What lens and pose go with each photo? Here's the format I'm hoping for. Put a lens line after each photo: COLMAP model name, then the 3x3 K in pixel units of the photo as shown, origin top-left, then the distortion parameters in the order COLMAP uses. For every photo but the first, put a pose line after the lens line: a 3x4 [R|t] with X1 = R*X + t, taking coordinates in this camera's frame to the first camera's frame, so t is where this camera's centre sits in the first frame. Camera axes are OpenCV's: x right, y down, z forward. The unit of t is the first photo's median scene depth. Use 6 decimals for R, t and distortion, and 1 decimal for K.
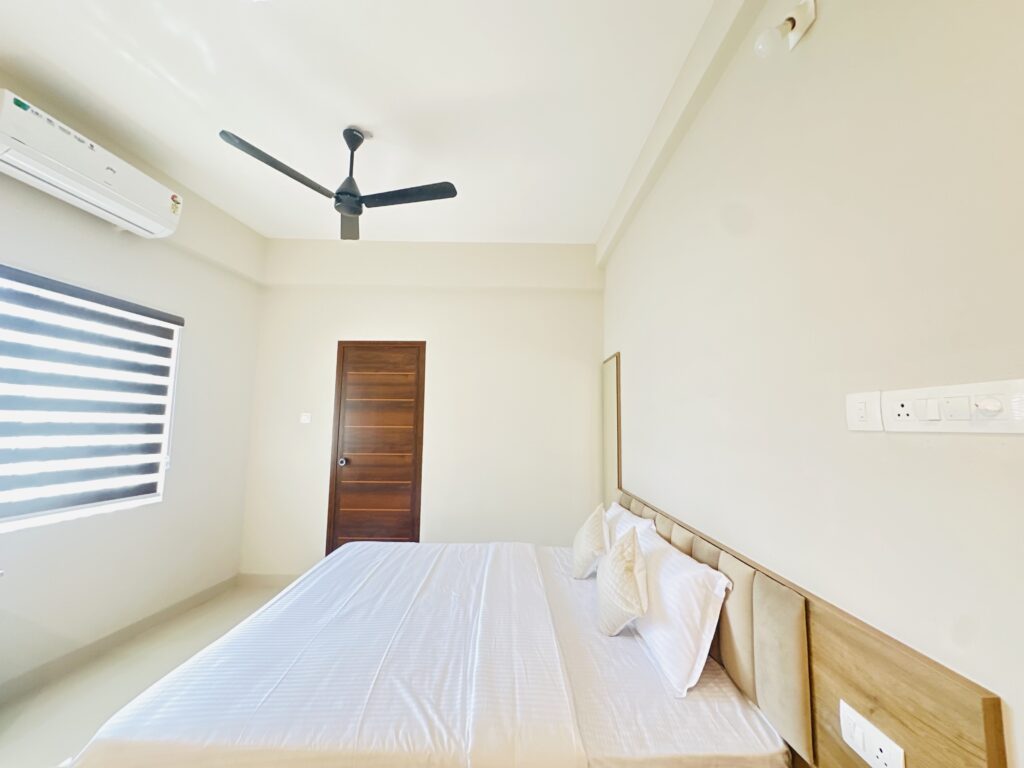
lens RADIAL K [[408.3, 0, 510.1], [0, 408.3, 383.4], [0, 0, 1]] dist [0.001700, -0.000077]
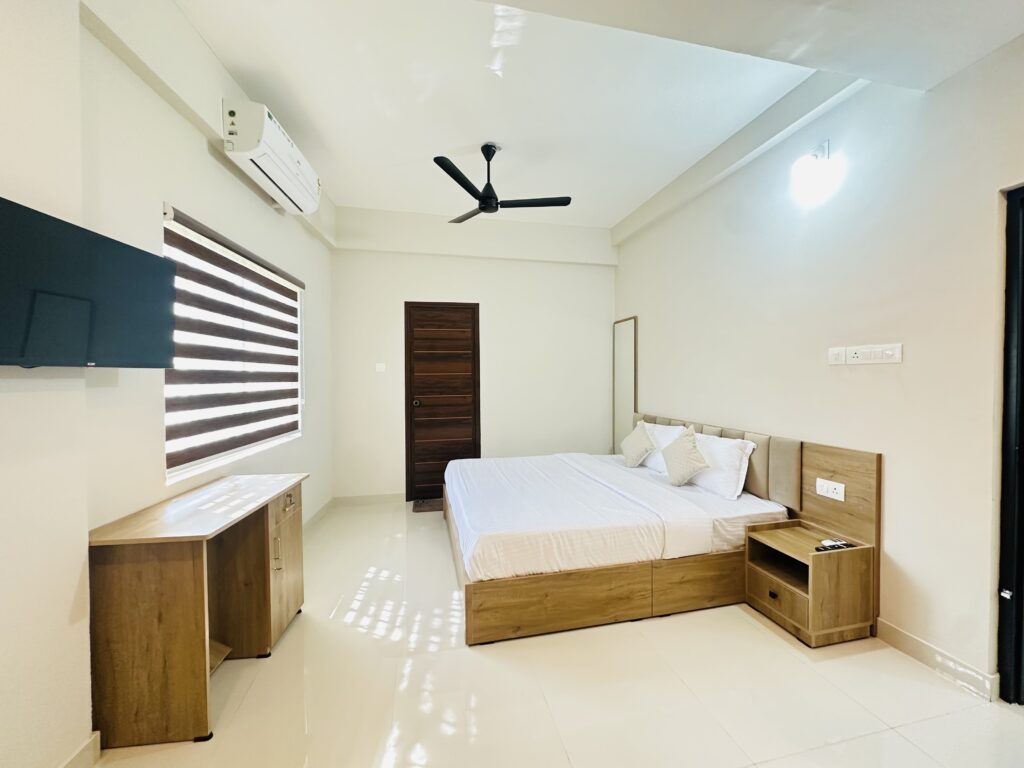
lens RADIAL K [[408.3, 0, 513.8], [0, 408.3, 382.1], [0, 0, 1]] dist [0.001700, -0.000077]
pose [[0.976754, -0.021688, 0.213266, -0.593943], [-0.003409, 0.993171, 0.116615, -0.019875], [-0.214338, -0.114631, 0.970010, -0.362351]]
